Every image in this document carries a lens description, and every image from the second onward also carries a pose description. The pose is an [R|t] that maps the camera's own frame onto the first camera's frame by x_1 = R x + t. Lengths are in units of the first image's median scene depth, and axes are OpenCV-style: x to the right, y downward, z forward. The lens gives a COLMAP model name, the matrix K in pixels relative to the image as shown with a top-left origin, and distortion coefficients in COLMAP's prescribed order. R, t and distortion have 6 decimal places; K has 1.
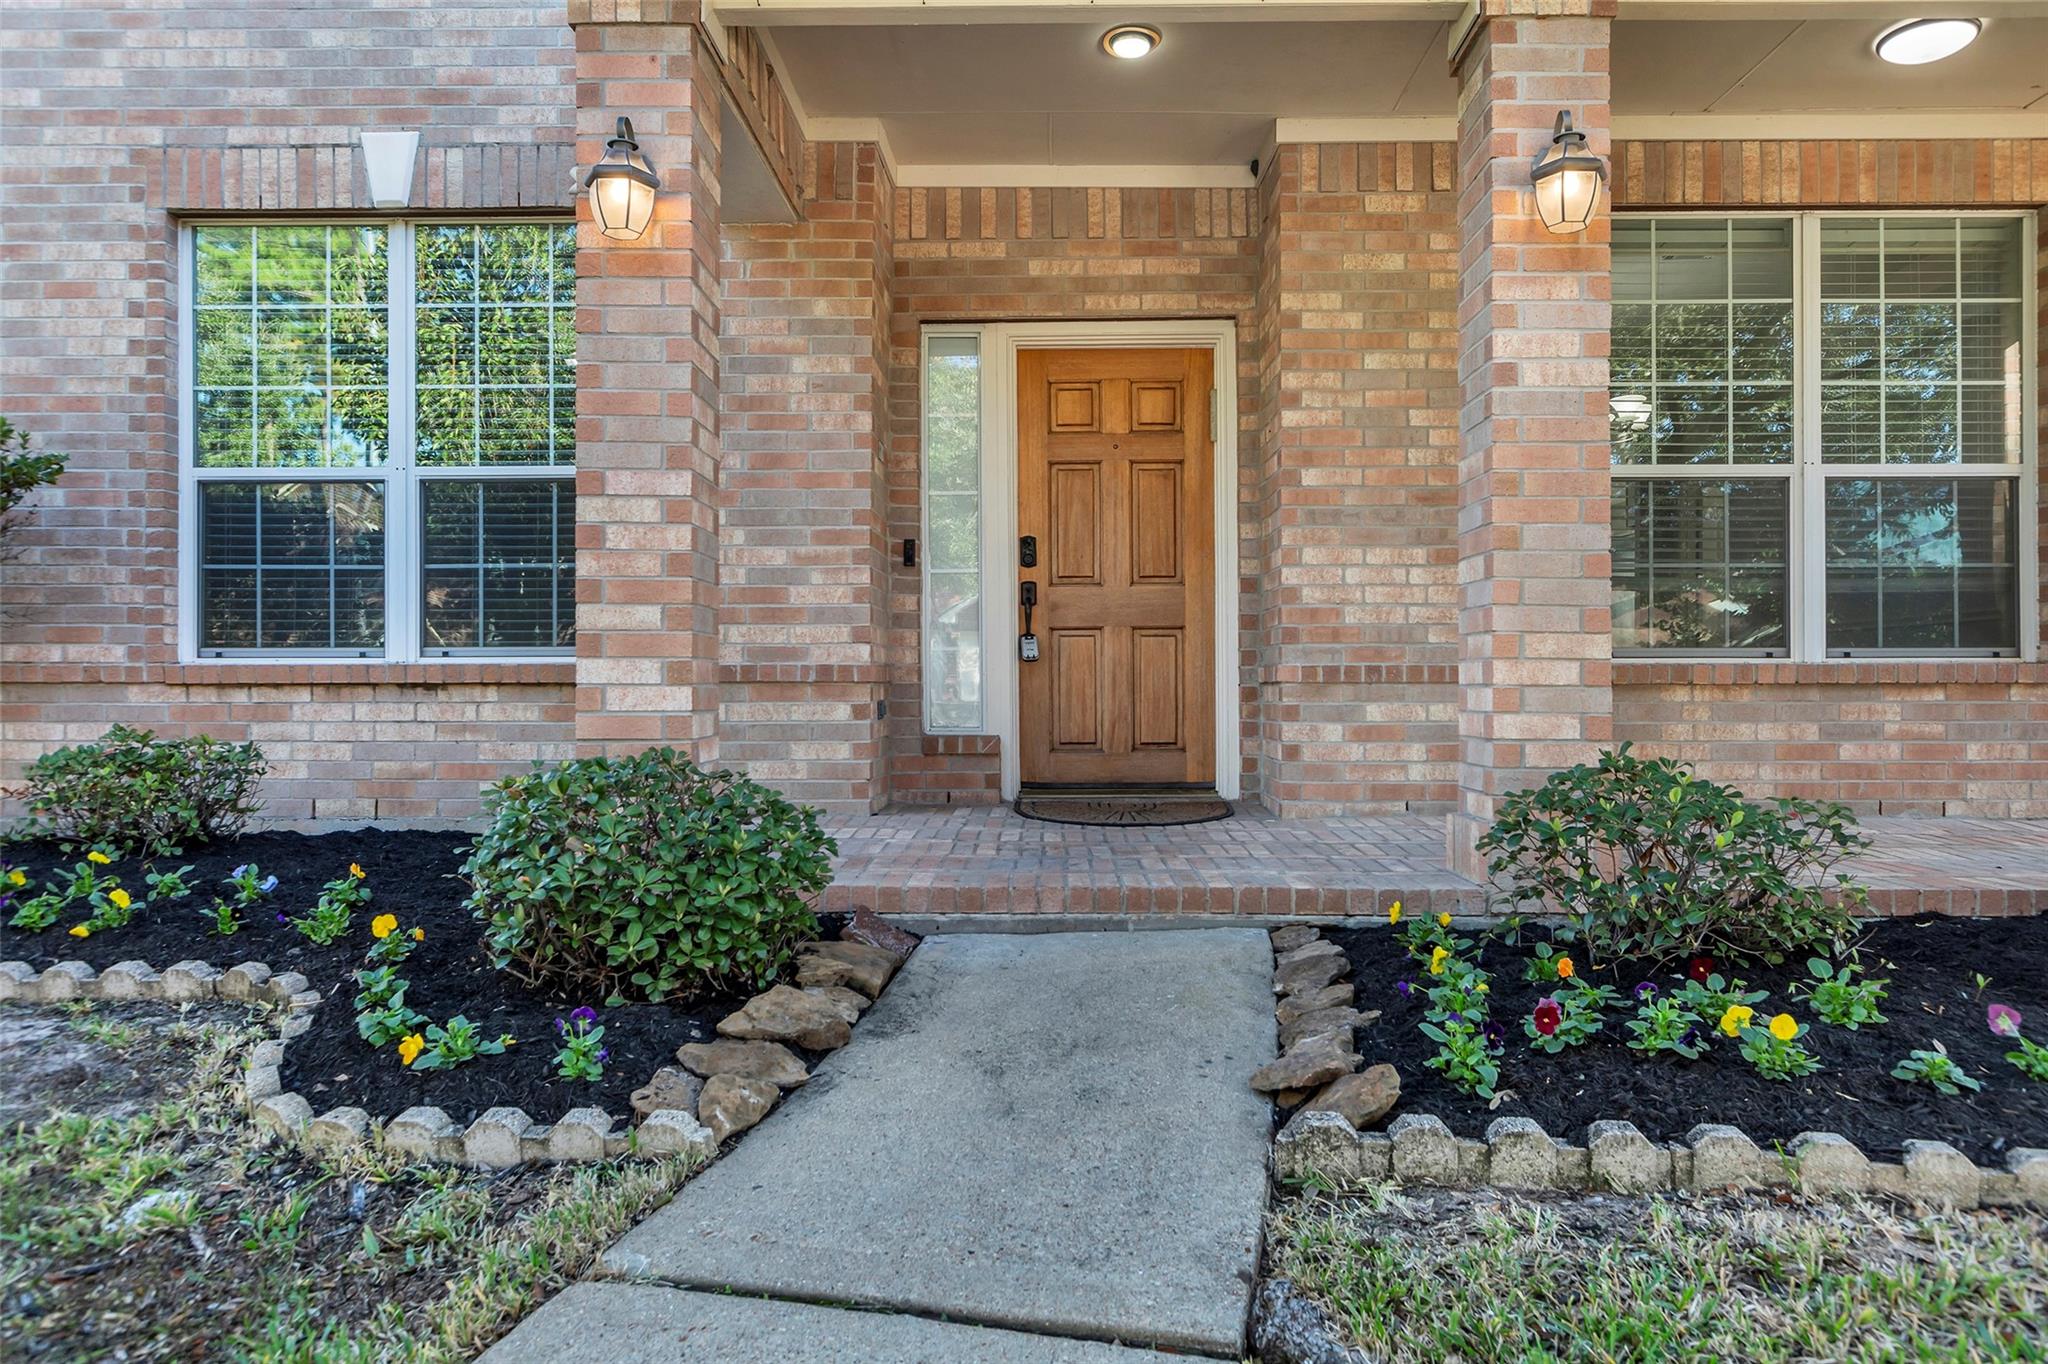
lens RADIAL K [[1291.2, 0, 1020.0], [0, 1291.2, 676.7], [0, 0, 1]] dist [-0.001245, -0.000150]
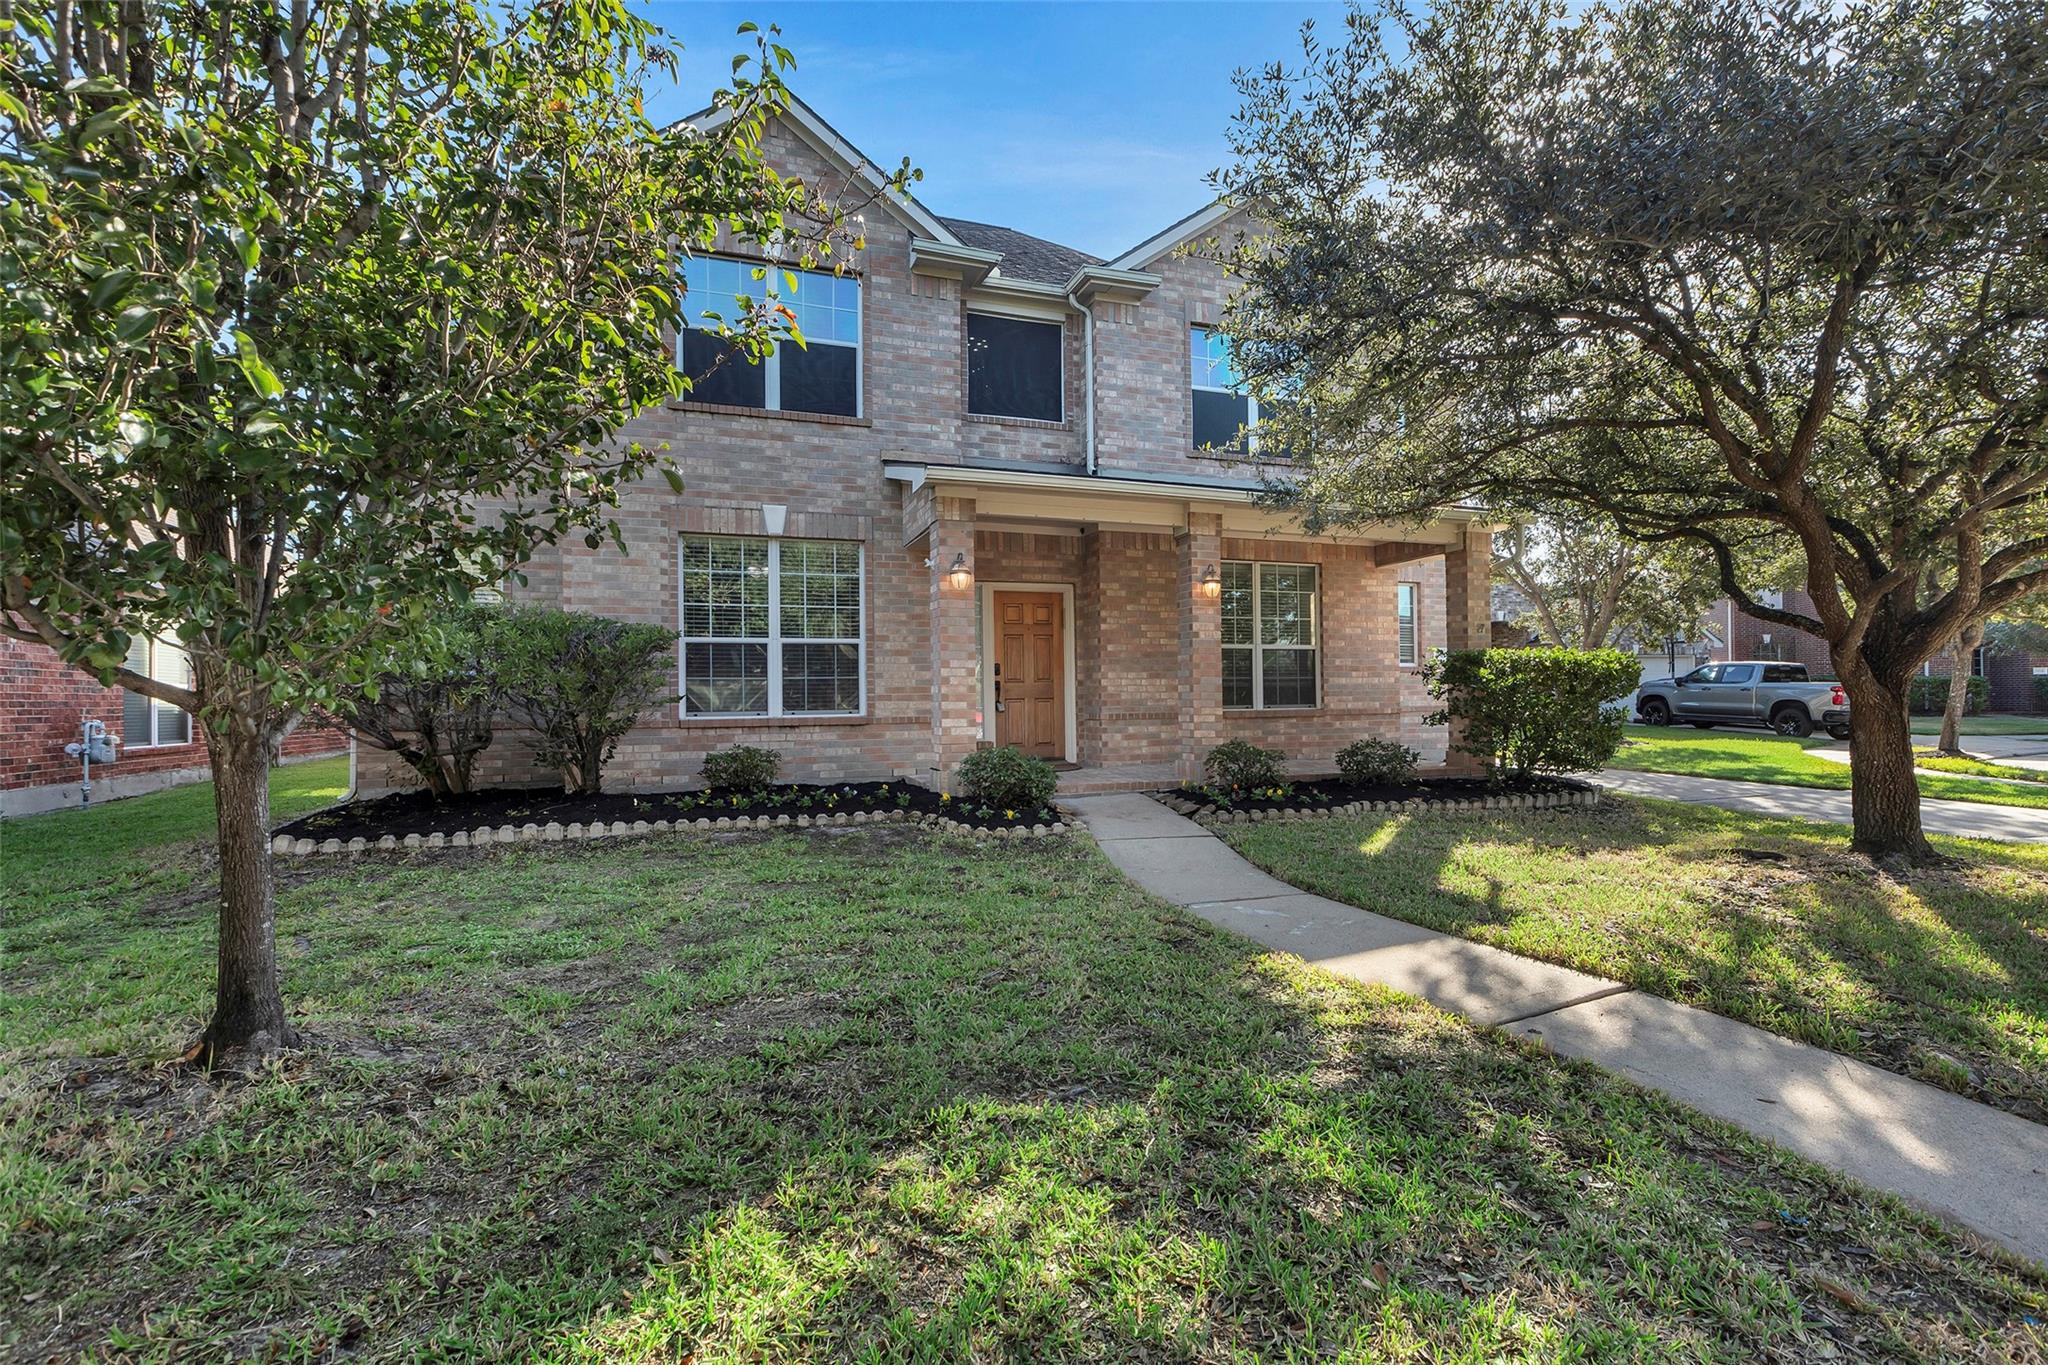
lens RADIAL K [[938.6, 0, 1027.1], [0, 938.6, 687.7], [0, 0, 1]] dist [0.001164, 0.000131]
pose [[0.935644, -0.004909, 0.352911, -0.672753], [0.009041, 0.999909, -0.010062, -0.046261], [-0.352829, 0.012605, 0.935603, -0.866790]]
